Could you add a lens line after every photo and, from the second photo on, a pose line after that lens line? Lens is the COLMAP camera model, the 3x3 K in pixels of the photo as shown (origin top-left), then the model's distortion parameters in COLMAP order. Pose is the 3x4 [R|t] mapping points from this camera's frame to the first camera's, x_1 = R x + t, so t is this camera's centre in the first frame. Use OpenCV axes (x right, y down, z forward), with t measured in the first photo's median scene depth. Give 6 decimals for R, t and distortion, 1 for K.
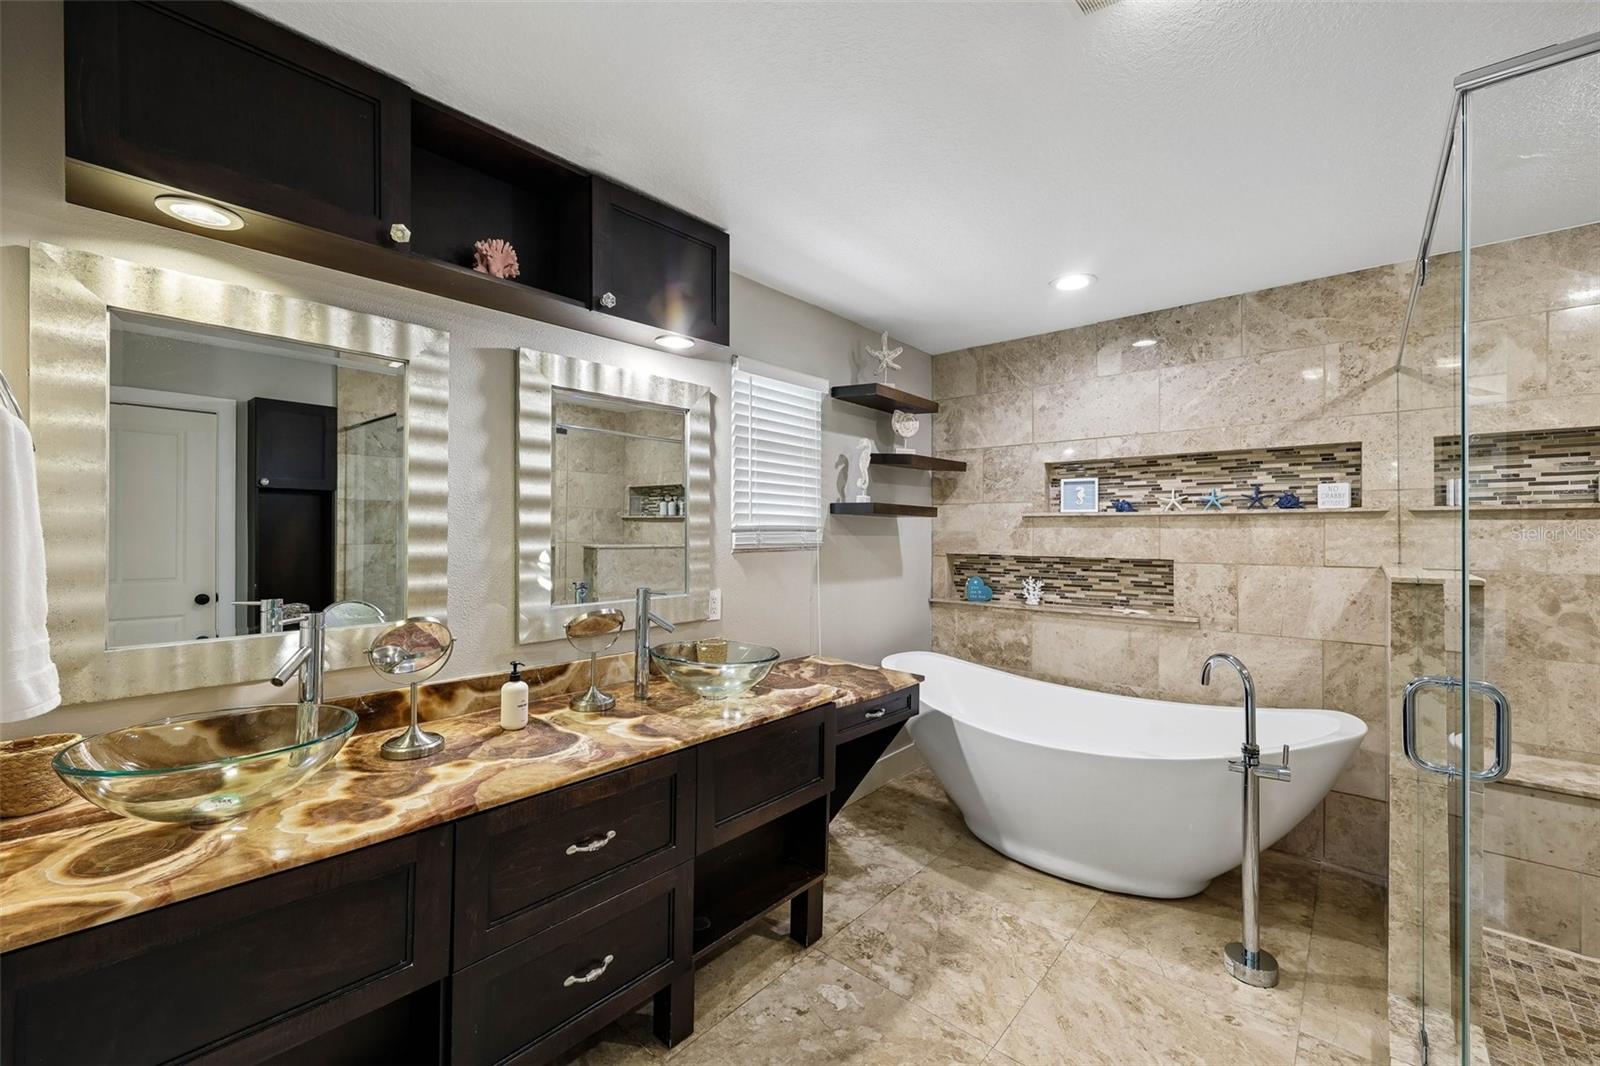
lens RADIAL K [[646.5, 0, 801.5], [0, 646.5, 531.0], [0, 0, 1]] dist [0.000716, 0.000565]
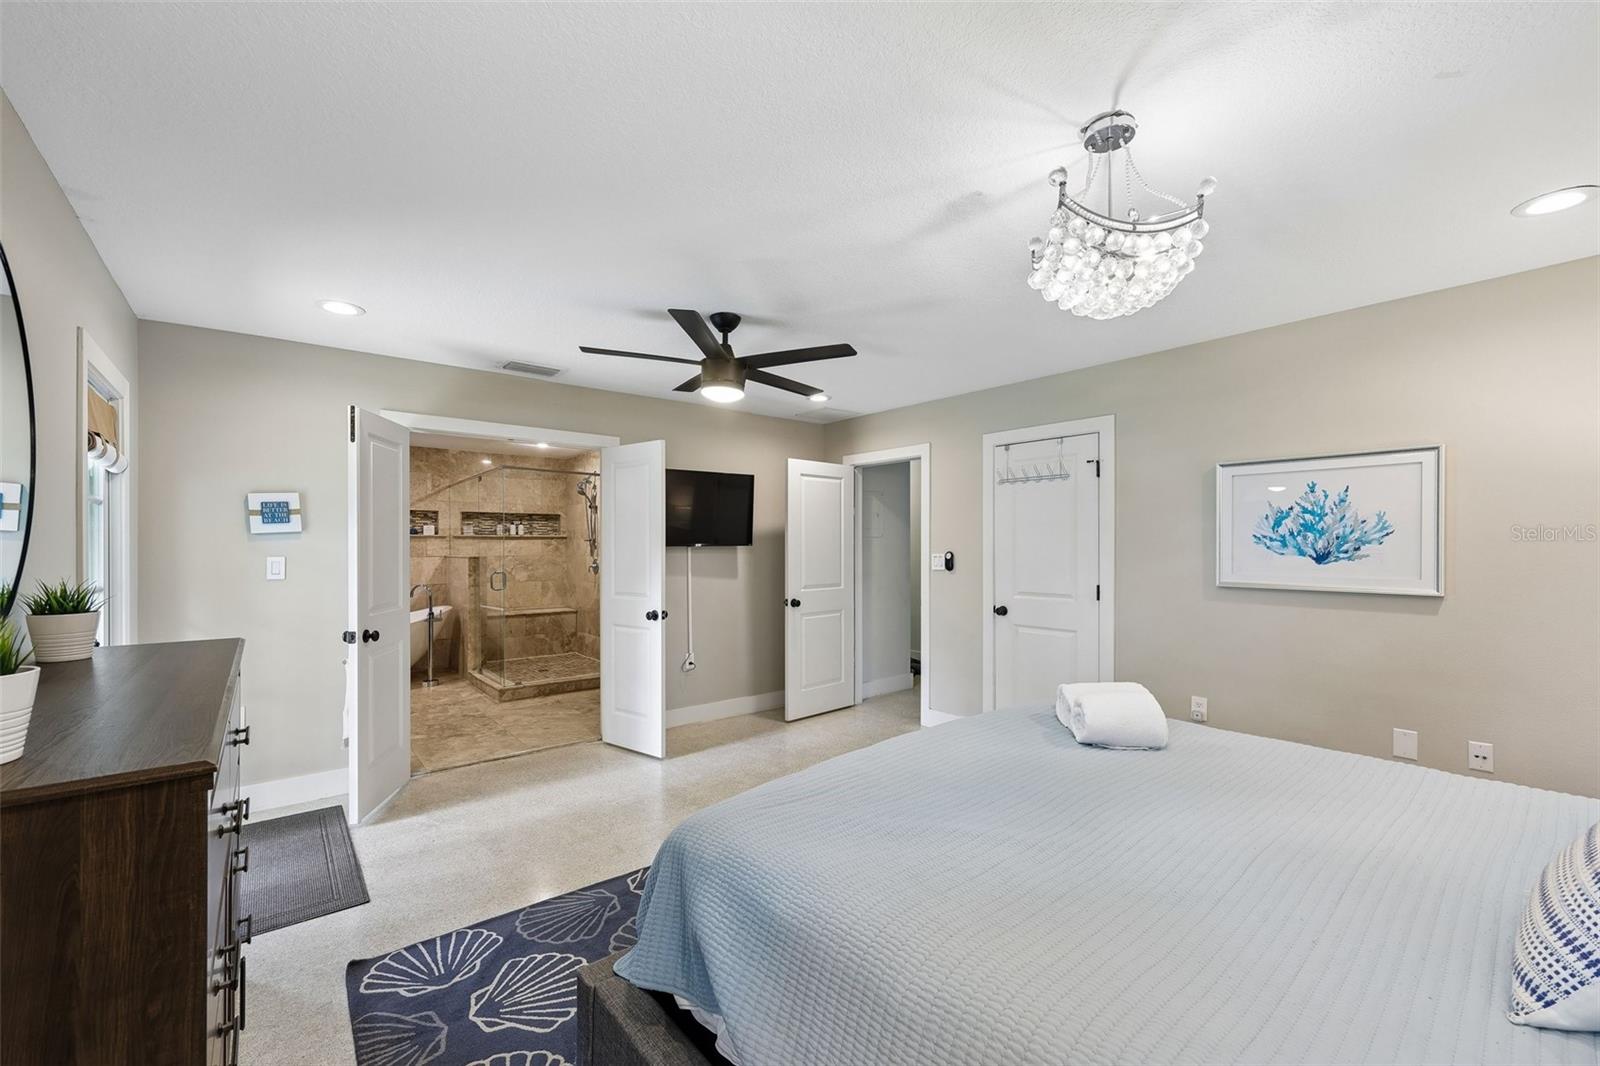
lens RADIAL K [[646.5, 0, 794.0], [0, 646.5, 542.4], [0, 0, 1]] dist [0.000716, 0.000565]
pose [[0.167350, -0.002302, 0.985895, -1.574563], [0.002338, 0.999995, 0.001938, -0.005631], [-0.985895, 0.001981, 0.167355, -0.939207]]
